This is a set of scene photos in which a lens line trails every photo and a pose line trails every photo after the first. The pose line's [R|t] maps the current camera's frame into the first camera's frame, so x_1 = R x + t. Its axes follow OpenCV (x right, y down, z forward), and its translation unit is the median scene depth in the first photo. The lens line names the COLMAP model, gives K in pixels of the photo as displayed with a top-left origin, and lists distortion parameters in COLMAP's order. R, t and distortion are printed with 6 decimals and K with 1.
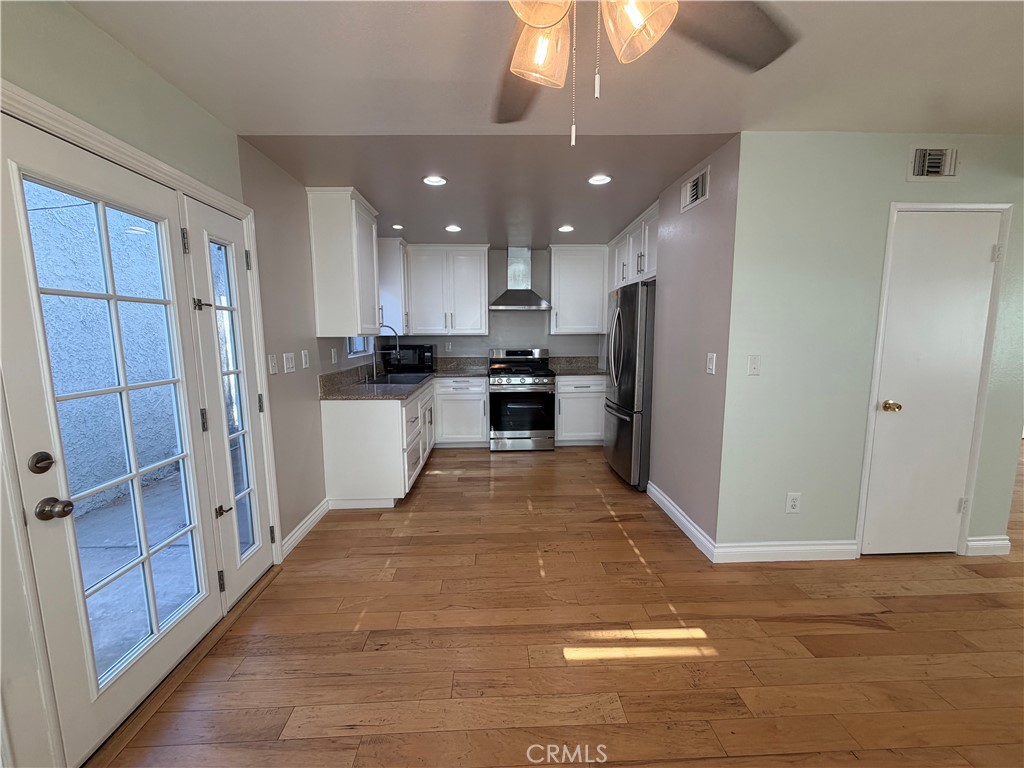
lens RADIAL K [[408.6, 0, 508.9], [0, 408.6, 385.0], [0, 0, 1]] dist [-0.000357, -0.000186]
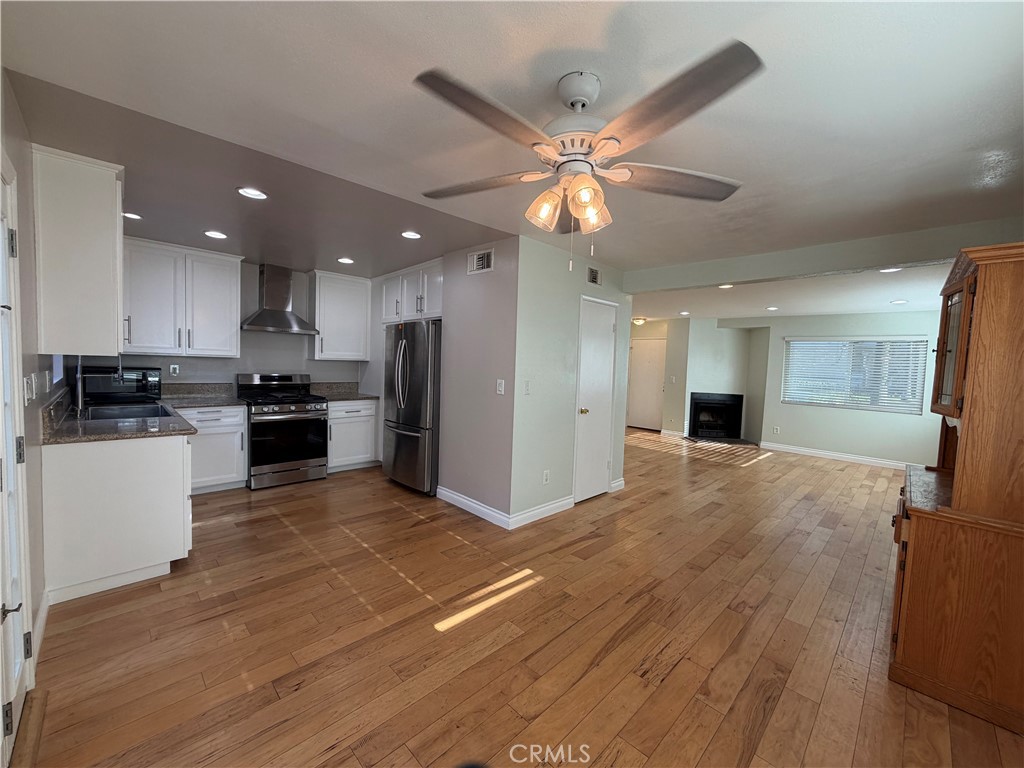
lens RADIAL K [[408.6, 0, 508.9], [0, 408.6, 385.0], [0, 0, 1]] dist [-0.000357, -0.000186]
pose [[0.739512, -0.004547, 0.673128, -0.368486], [0.047019, 0.997884, -0.044915, 0.004295], [-0.671499, 0.064865, 0.738161, -0.048583]]
